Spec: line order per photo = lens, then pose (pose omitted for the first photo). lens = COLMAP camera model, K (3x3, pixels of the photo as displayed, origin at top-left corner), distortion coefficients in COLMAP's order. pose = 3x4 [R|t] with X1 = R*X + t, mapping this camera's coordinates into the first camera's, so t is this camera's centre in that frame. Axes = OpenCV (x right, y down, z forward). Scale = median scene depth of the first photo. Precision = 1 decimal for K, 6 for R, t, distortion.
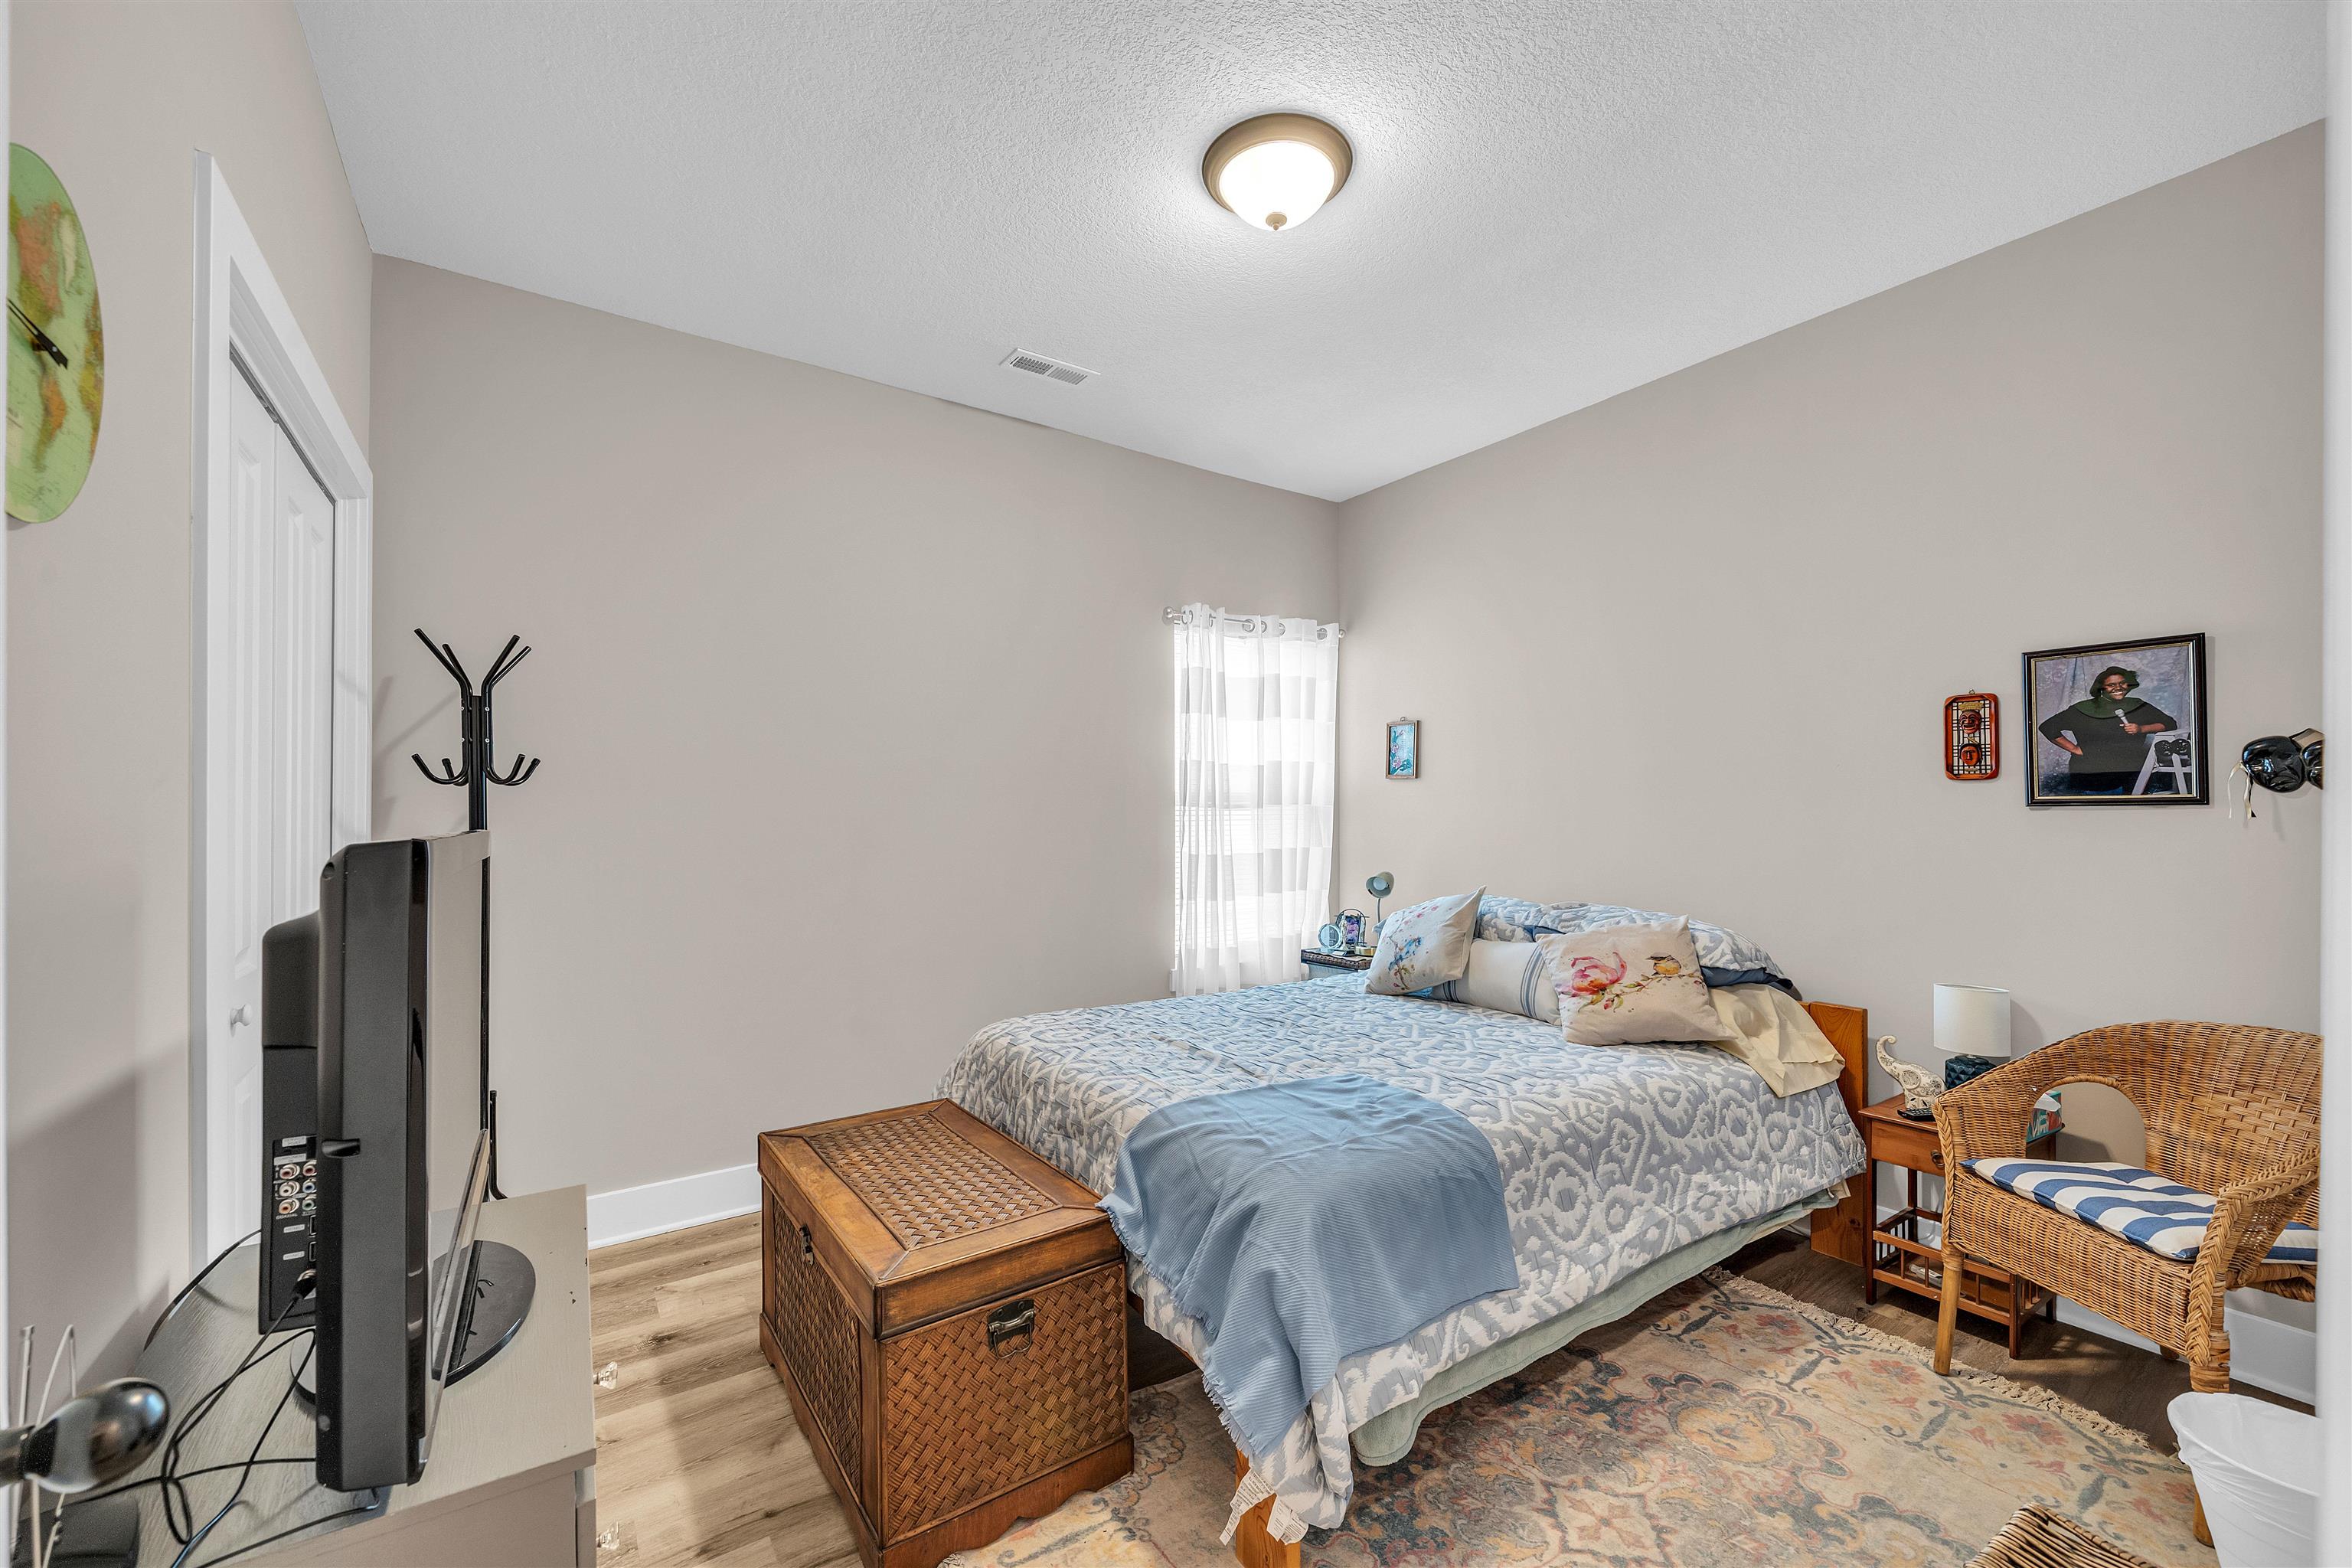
lens RADIAL K [[924.0, 0, 1170.7], [0, 924.0, 807.0], [0, 0, 1]] dist [-0.003663, -0.000171]
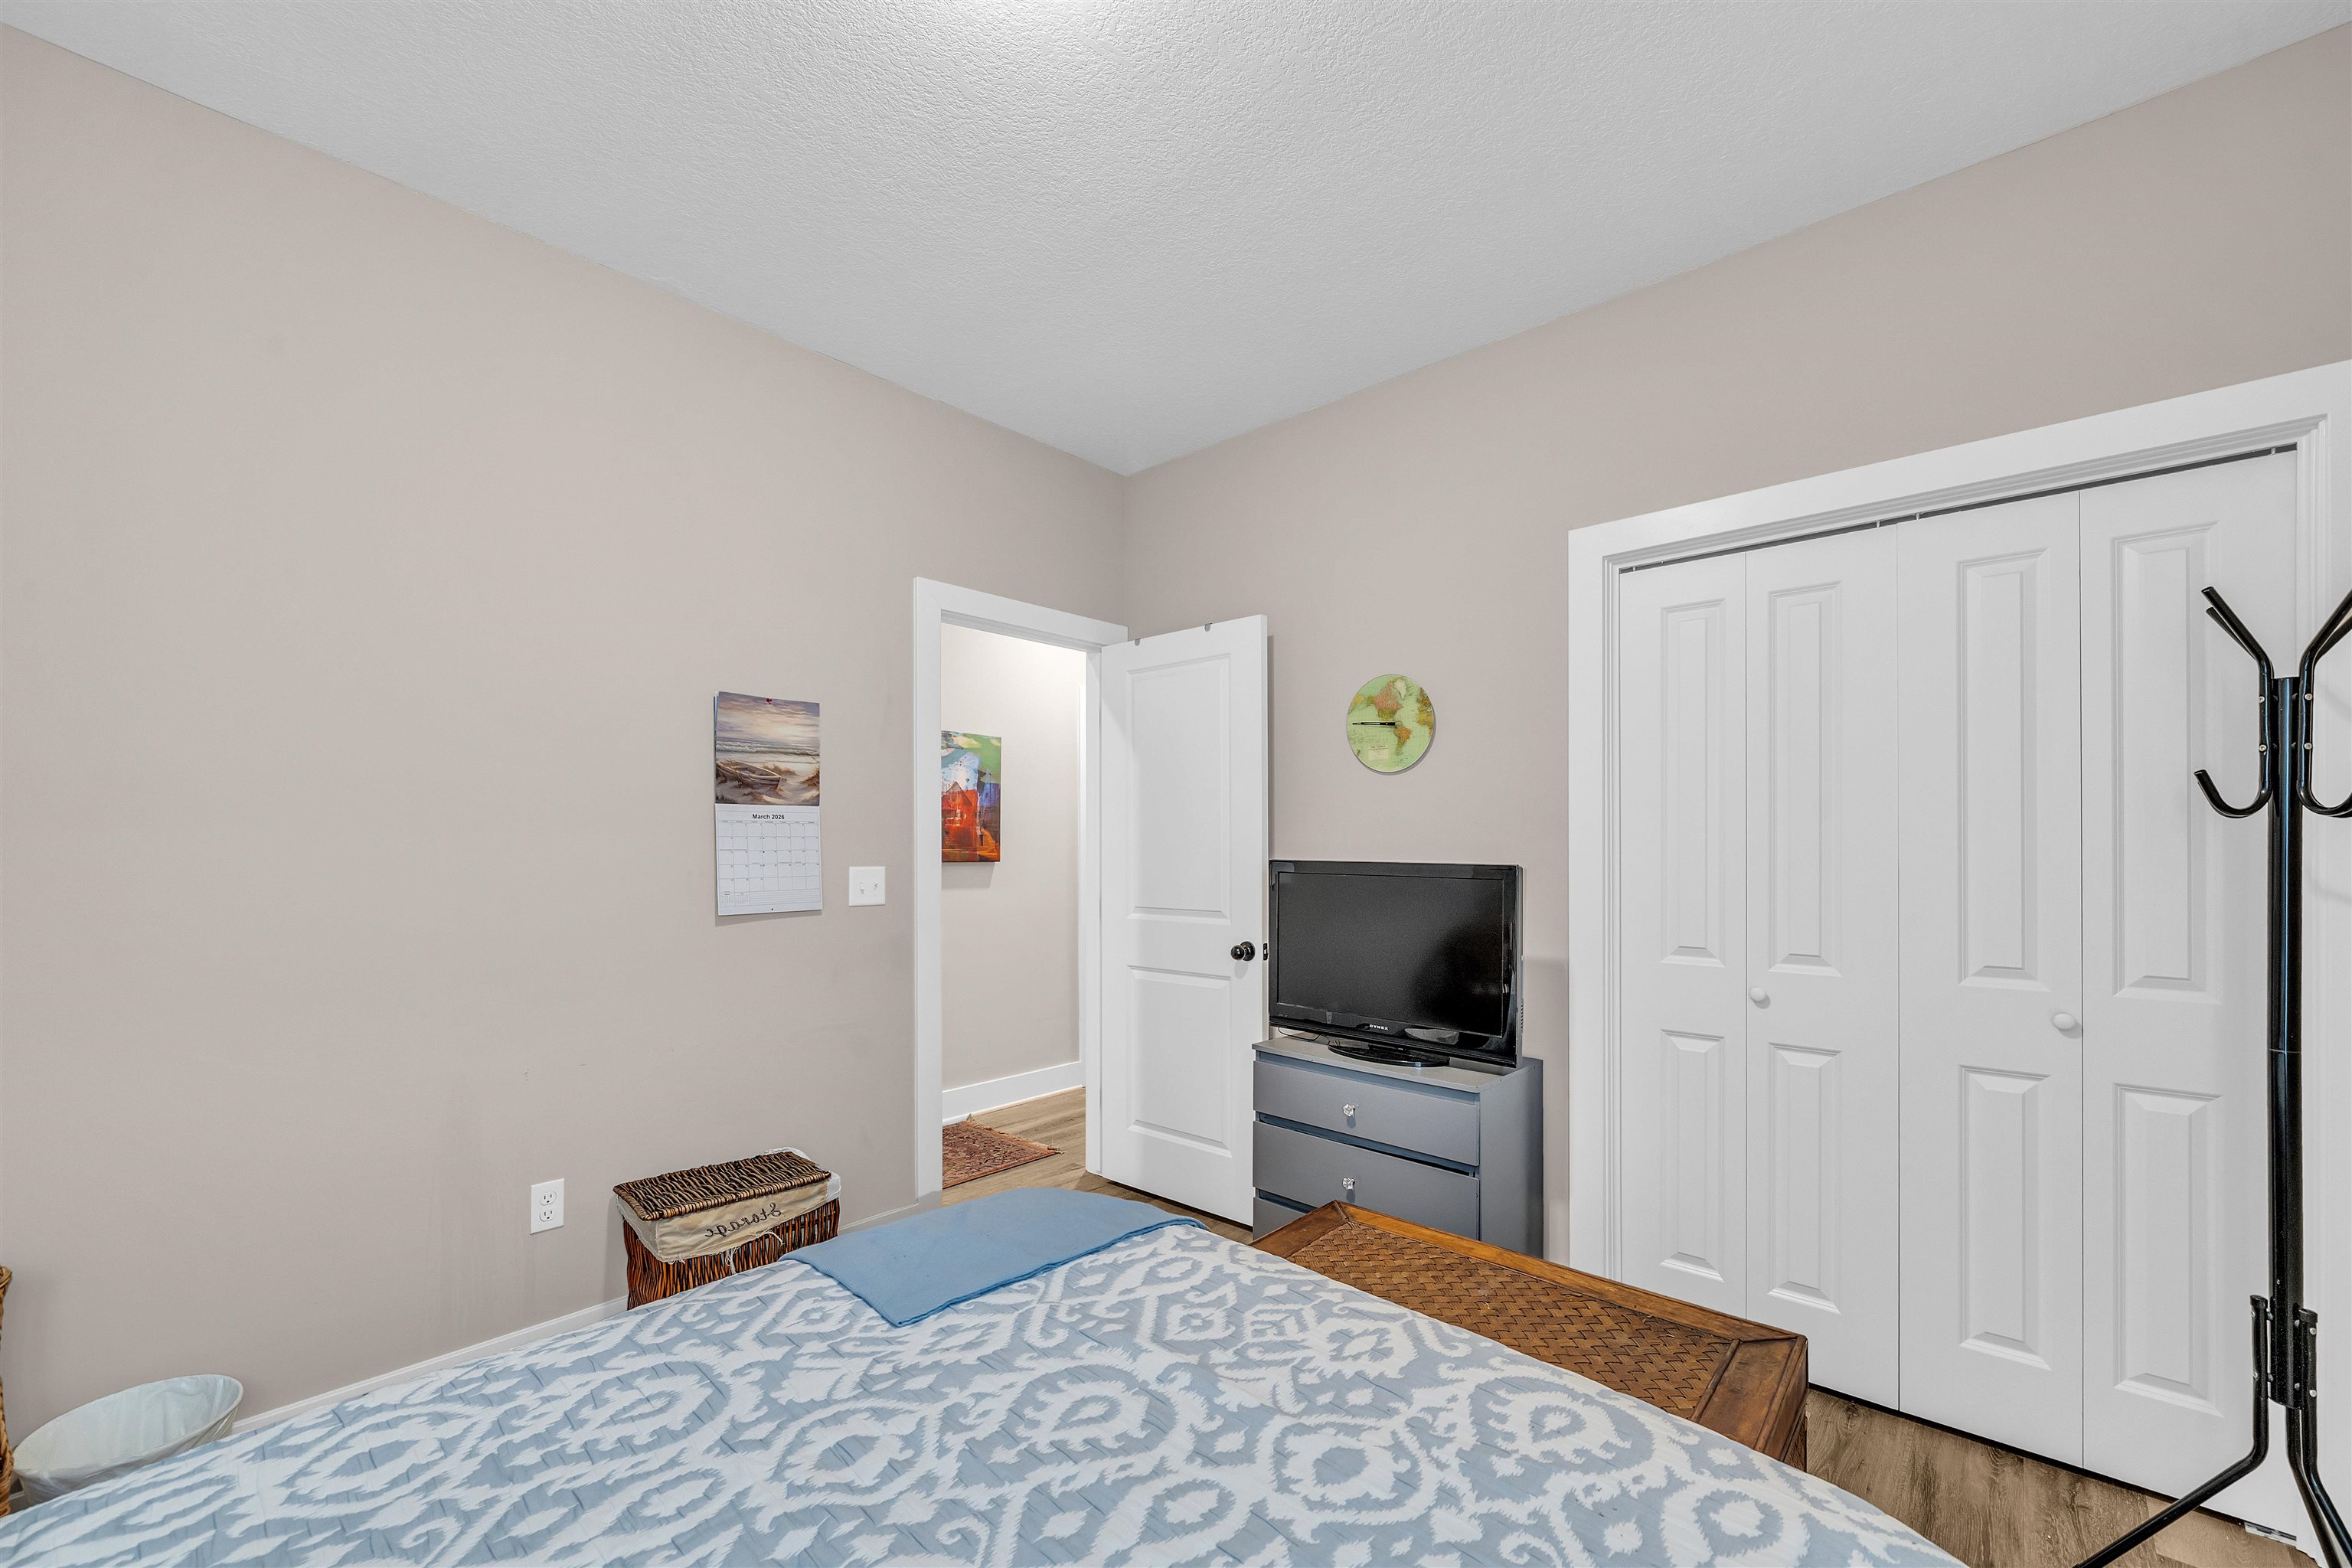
lens RADIAL K [[924.0, 0, 1170.7], [0, 924.0, 807.0], [0, 0, 1]] dist [-0.003663, -0.000171]
pose [[-0.976935, -0.007011, -0.213421, 0.145377], [-0.002543, 0.999772, -0.021202, -0.014864], [0.213521, -0.020171, -0.976730, 1.472562]]
